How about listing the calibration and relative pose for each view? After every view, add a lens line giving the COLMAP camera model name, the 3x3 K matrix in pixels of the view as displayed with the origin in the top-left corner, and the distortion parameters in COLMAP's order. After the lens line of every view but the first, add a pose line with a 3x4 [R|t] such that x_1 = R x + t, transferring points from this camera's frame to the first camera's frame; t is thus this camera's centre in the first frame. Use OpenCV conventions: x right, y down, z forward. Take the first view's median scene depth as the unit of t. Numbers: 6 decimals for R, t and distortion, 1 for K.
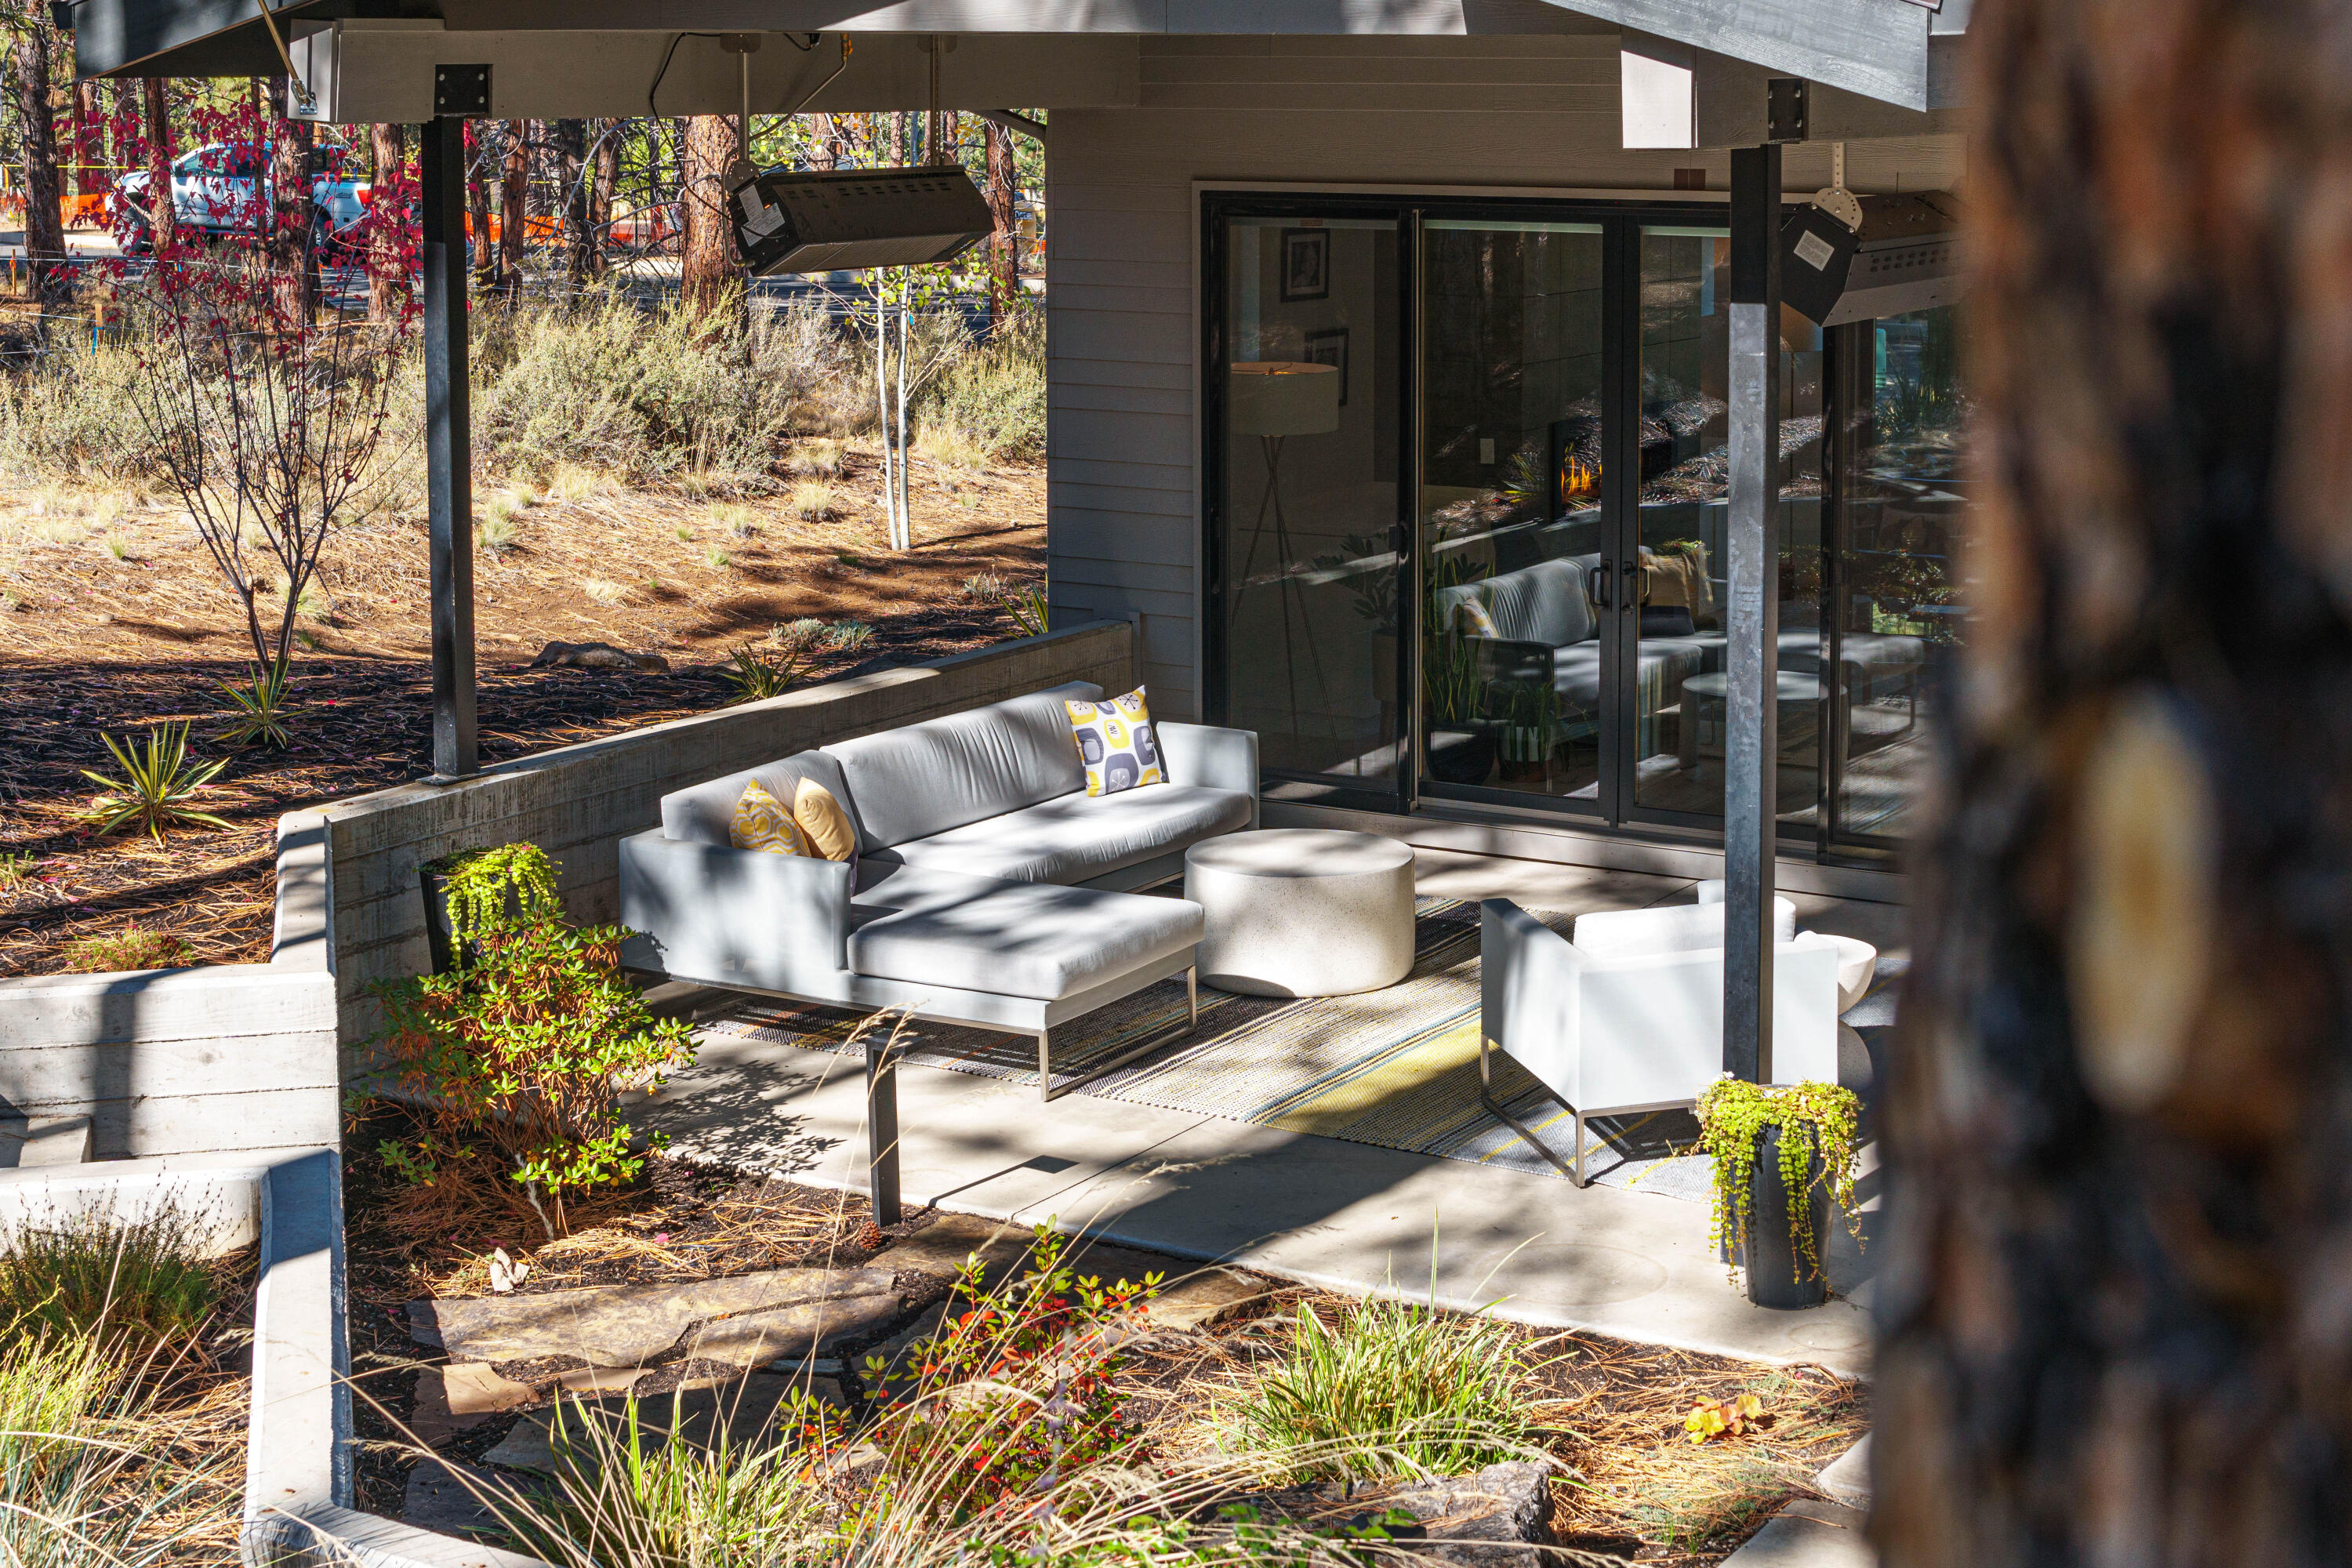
lens RADIAL K [[3863.2, 0, 1176.0], [0, 3863.2, 784.0], [0, 0, 1]] dist [-0.209057, -0.012114]
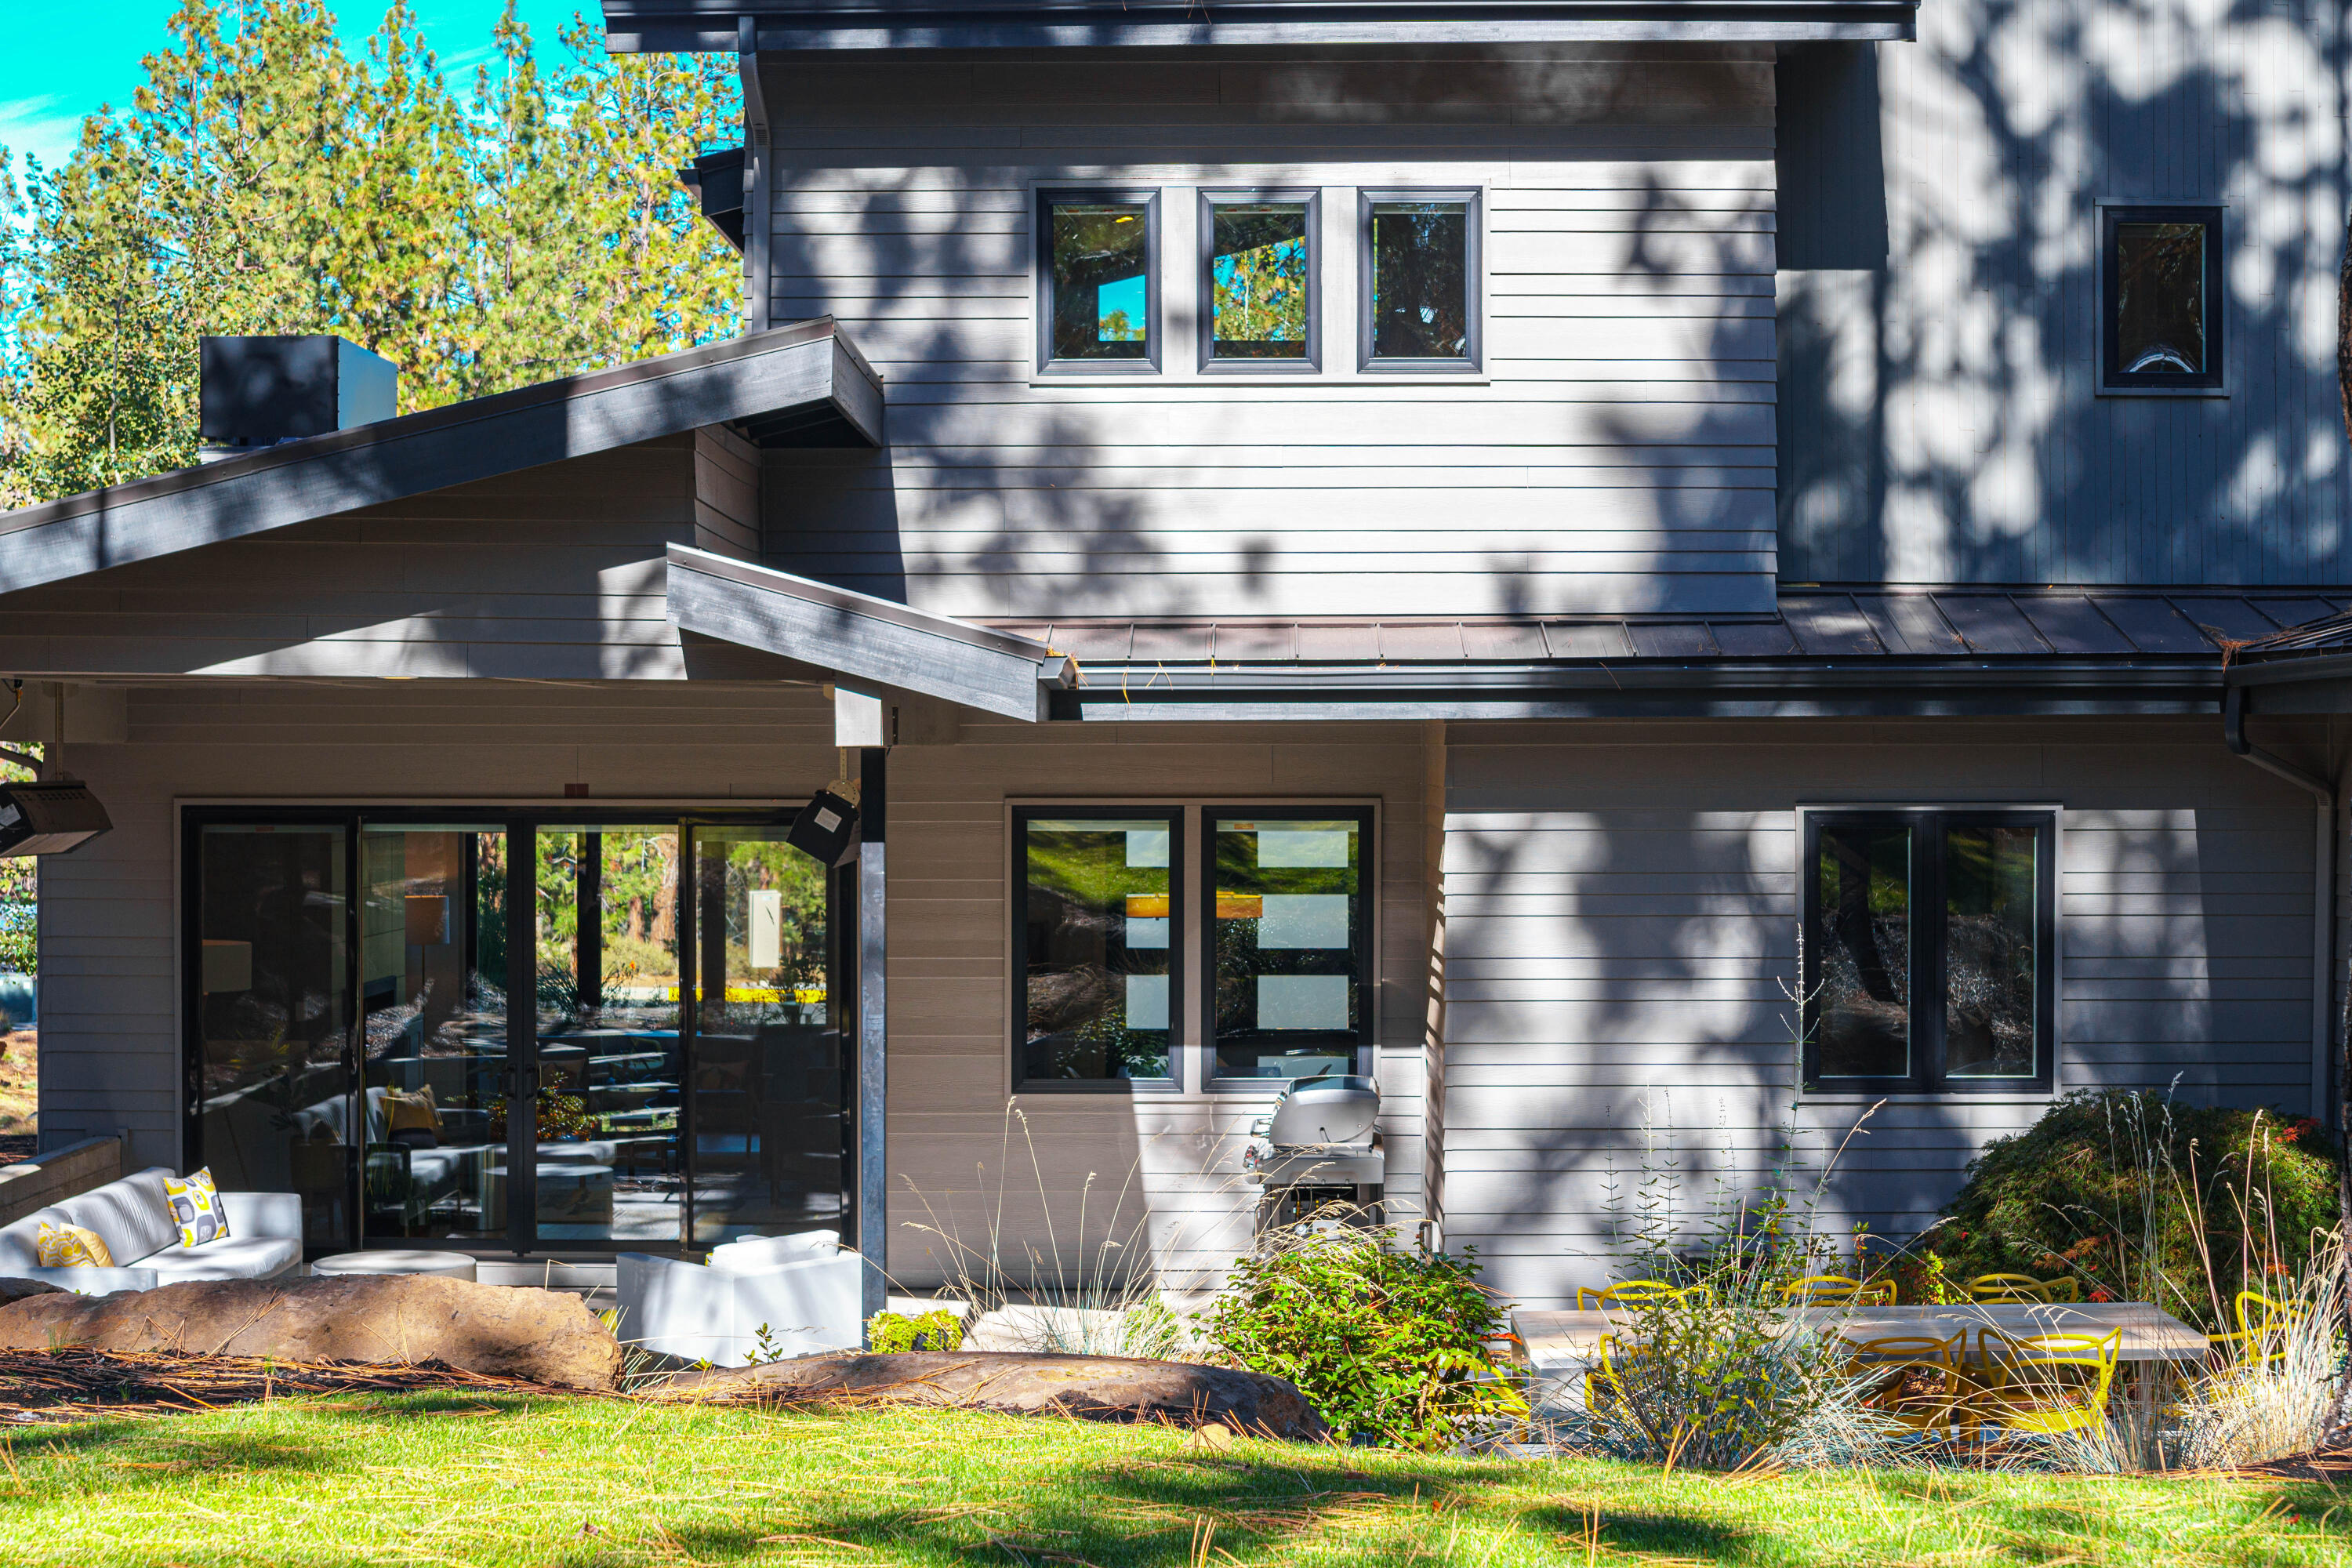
lens RADIAL K [[3863.2, 0, 1176.0], [0, 3863.2, 784.0], [0, 0, 1]] dist [-0.209057, -0.012114]
pose [[0.844932, 0.002192, 0.534869, -0.437586], [0.095214, 0.983404, -0.154439, 0.081376], [-0.526331, 0.181417, 0.830701, -0.306226]]
